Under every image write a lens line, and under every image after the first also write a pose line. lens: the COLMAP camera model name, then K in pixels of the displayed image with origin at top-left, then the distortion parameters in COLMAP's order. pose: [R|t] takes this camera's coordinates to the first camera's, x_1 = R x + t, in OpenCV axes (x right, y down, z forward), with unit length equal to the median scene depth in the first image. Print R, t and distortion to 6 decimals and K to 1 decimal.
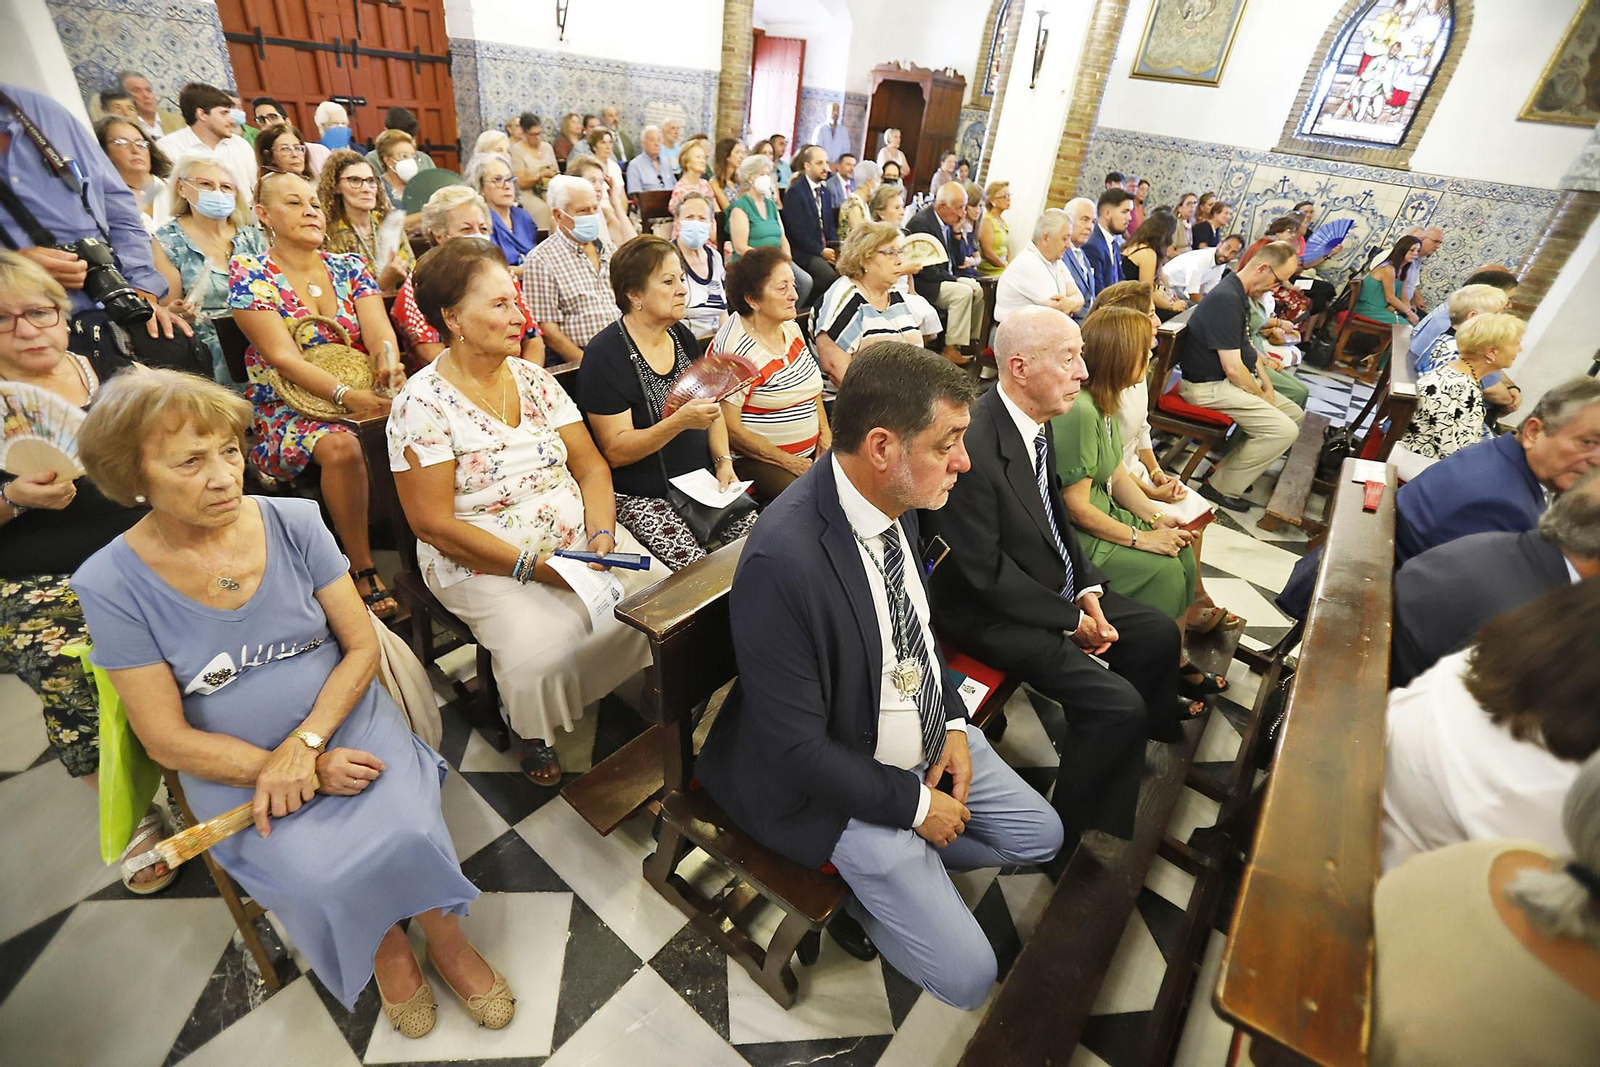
lens RADIAL K [[717.7, 0, 795.4], [0, 717.7, 542.1], [0, 0, 1]] dist [-0.060945, 0.019135]
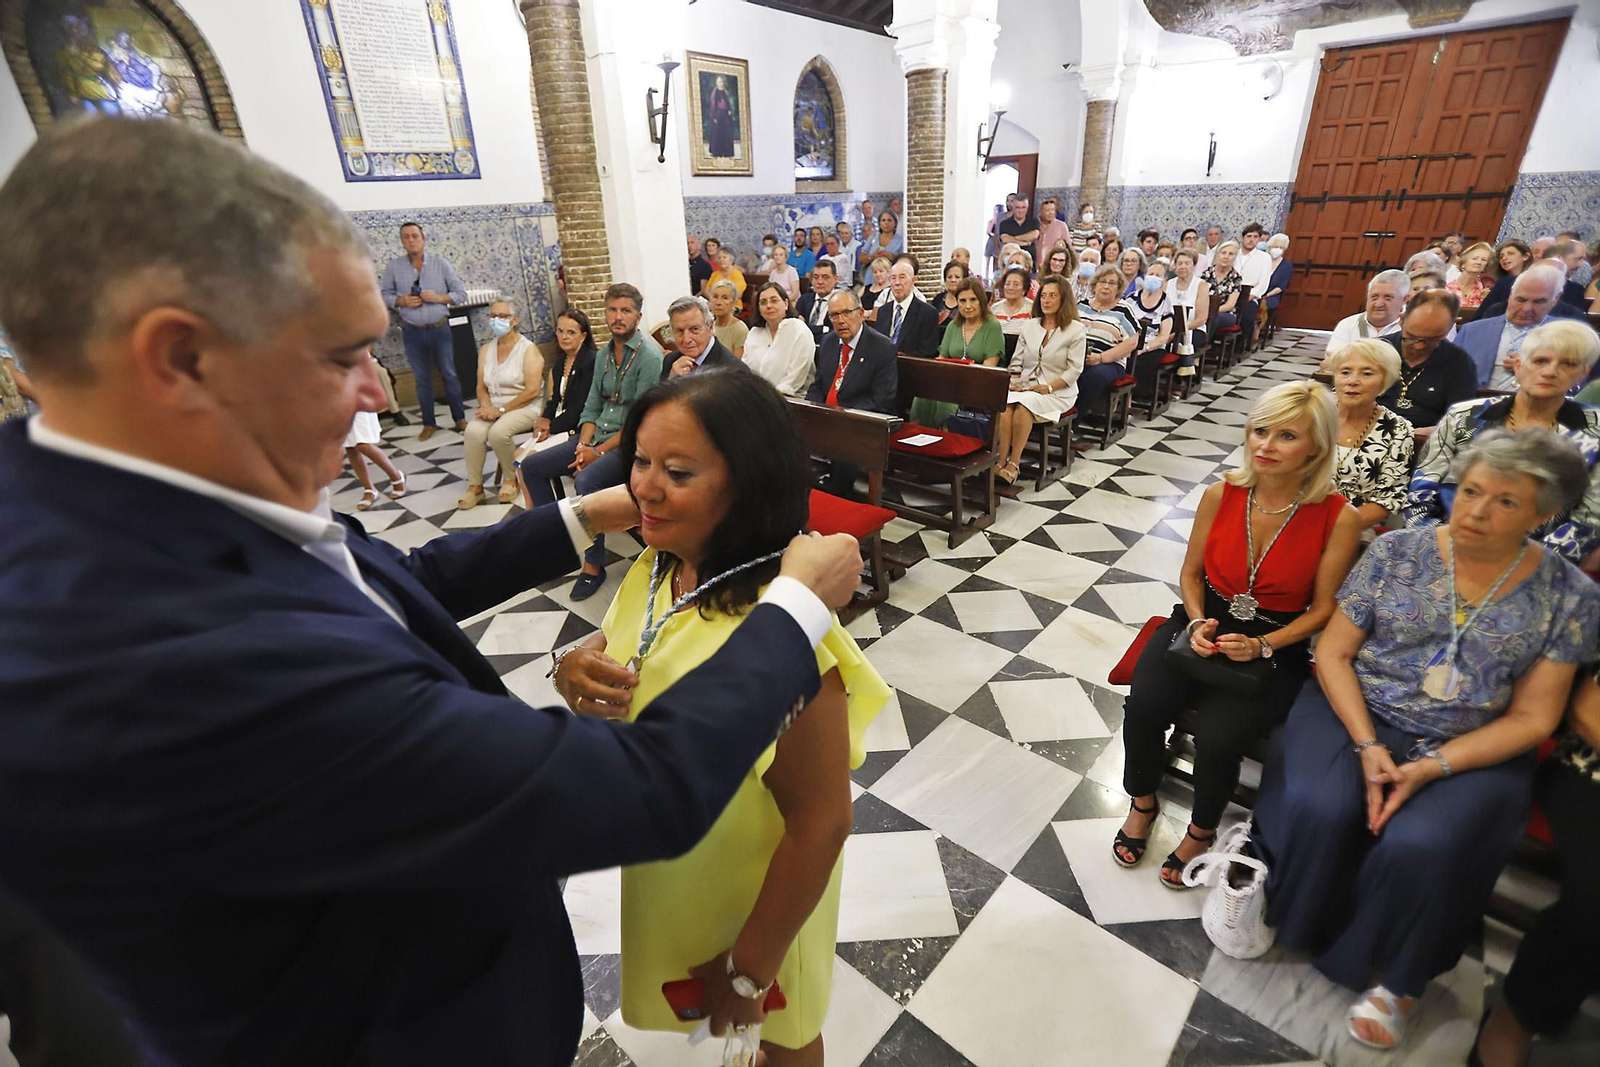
lens RADIAL K [[717.7, 0, 790.0], [0, 717.7, 540.8], [0, 0, 1]] dist [-0.060945, 0.019135]
pose [[-0.095589, 0.320187, -0.942520, 0.748088], [-0.507305, 0.798993, 0.322879, -0.024051], [0.856449, 0.509009, 0.086058, 0.191063]]
